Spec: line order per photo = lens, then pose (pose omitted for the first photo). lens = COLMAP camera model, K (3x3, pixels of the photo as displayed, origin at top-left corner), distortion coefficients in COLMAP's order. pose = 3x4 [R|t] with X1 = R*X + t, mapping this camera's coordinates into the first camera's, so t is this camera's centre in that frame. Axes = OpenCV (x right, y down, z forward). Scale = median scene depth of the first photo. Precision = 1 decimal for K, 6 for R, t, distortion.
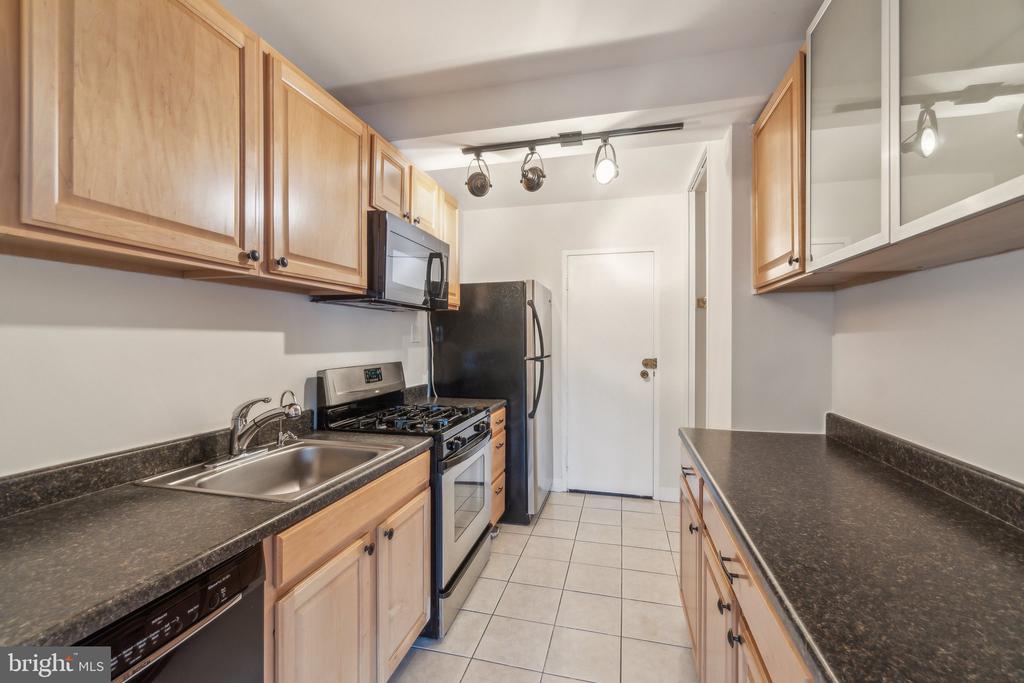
lens RADIAL K [[448.9, 0, 505.1], [0, 448.9, 336.1], [0, 0, 1]] dist [-0.000733, 0.000892]
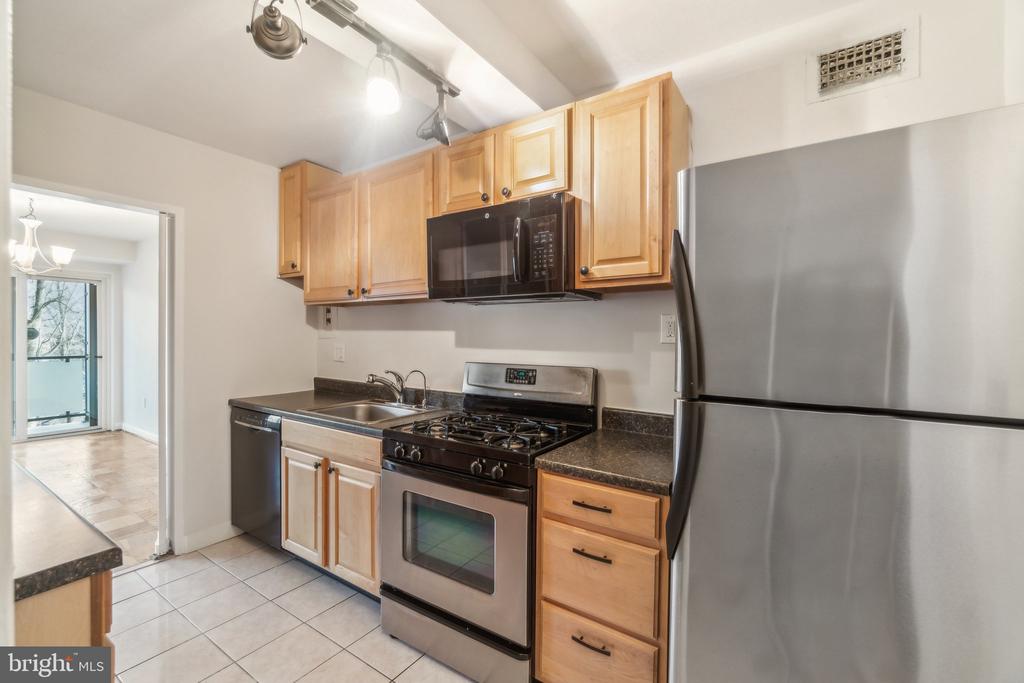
lens RADIAL K [[448.9, 0, 505.1], [0, 448.9, 336.1], [0, 0, 1]] dist [-0.000733, 0.000892]
pose [[-0.342255, 0.002778, -0.939603, 0.587083], [-0.000483, 0.999995, 0.003133, 0.001880], [0.939607, 0.001526, -0.342252, 1.290441]]
